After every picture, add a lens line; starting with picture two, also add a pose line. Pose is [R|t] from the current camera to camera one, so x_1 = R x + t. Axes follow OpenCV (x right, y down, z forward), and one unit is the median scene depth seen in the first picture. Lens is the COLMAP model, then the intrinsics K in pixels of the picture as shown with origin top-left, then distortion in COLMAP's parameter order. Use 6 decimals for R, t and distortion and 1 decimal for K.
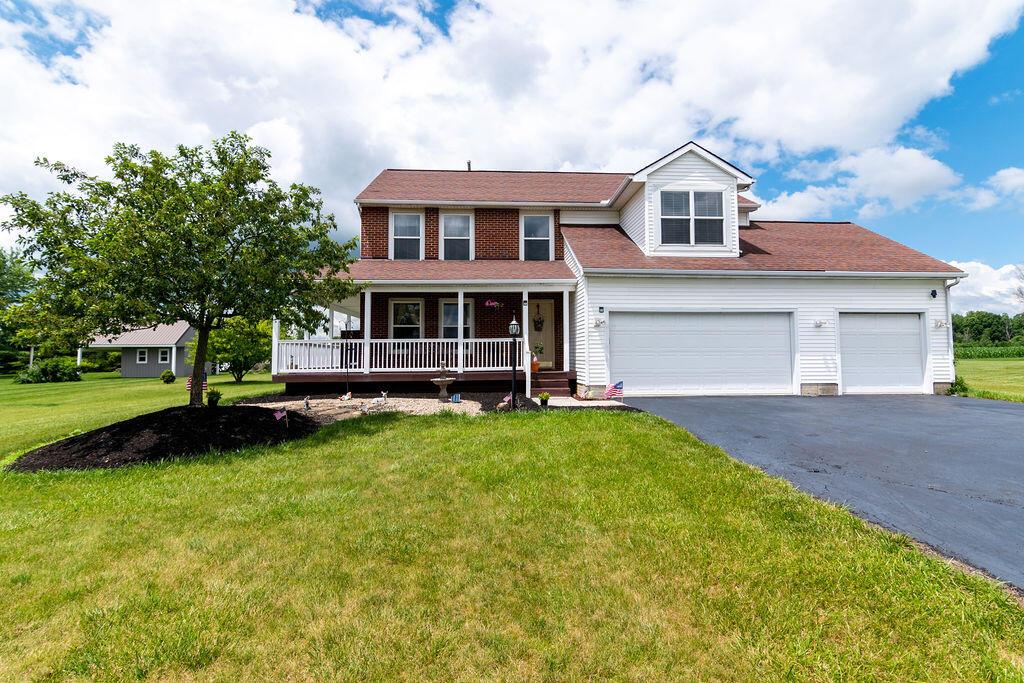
lens RADIAL K [[505.8, 0, 505.9], [0, 505.8, 330.5], [0, 0, 1]] dist [-0.005227, 0.003497]
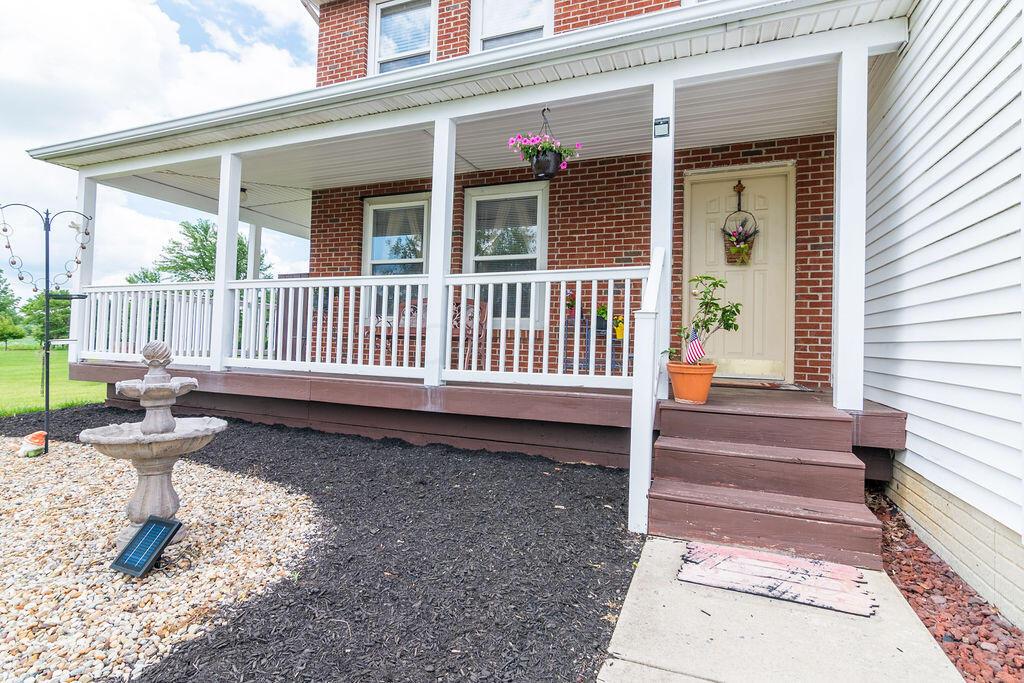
lens RADIAL K [[505.8, 0, 501.5], [0, 505.8, 327.8], [0, 0, 1]] dist [-0.005227, 0.003497]
pose [[0.904752, 0.018071, -0.425556, 0.075565], [-0.008873, 0.999682, 0.023588, 0.040905], [0.425847, -0.017566, 0.904625, 0.734901]]
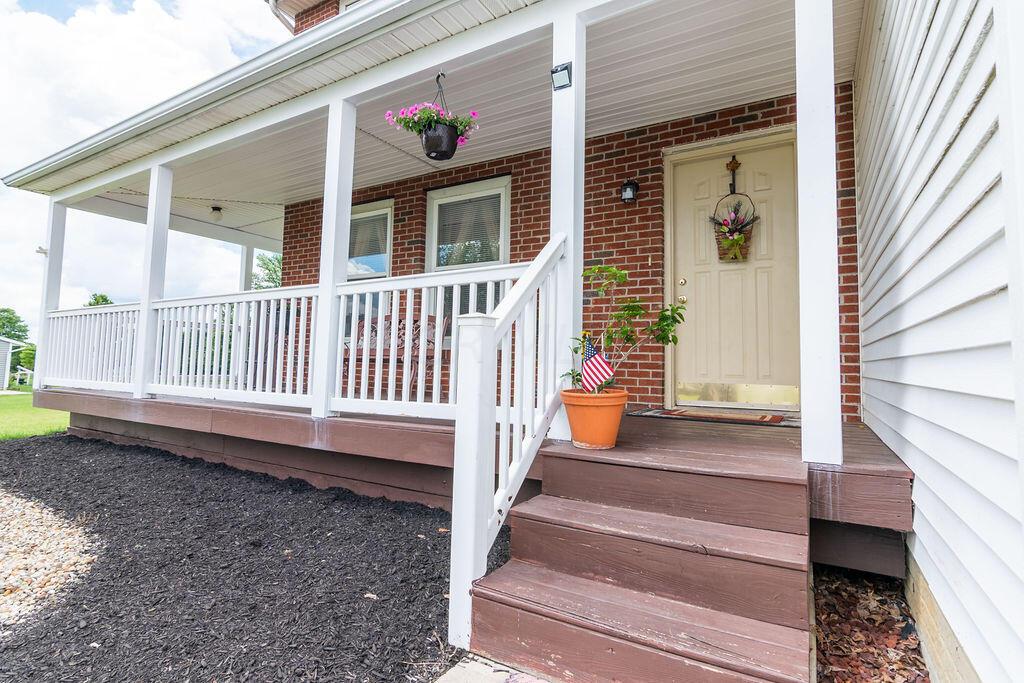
lens RADIAL K [[505.8, 0, 514.9], [0, 505.8, 329.0], [0, 0, 1]] dist [-0.005227, 0.003497]
pose [[0.832693, -0.017954, -0.553443, 0.128662], [0.007813, 0.999756, -0.020677, 0.045355], [0.553679, 0.012893, 0.832630, 0.834410]]
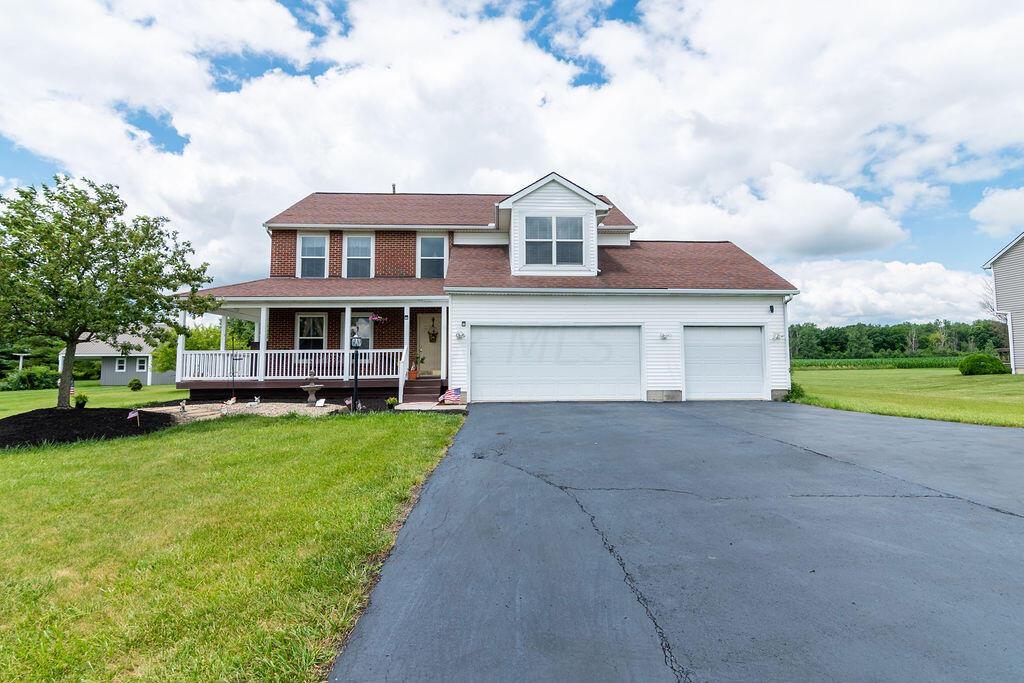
lens RADIAL K [[505.8, 0, 503.0], [0, 505.8, 327.2], [0, 0, 1]] dist [-0.005227, 0.003497]
pose [[0.999910, -0.000610, -0.013423, 0.265220], [0.000292, 0.999719, -0.023714, -0.006363], [0.013434, 0.023708, 0.999629, -0.103754]]
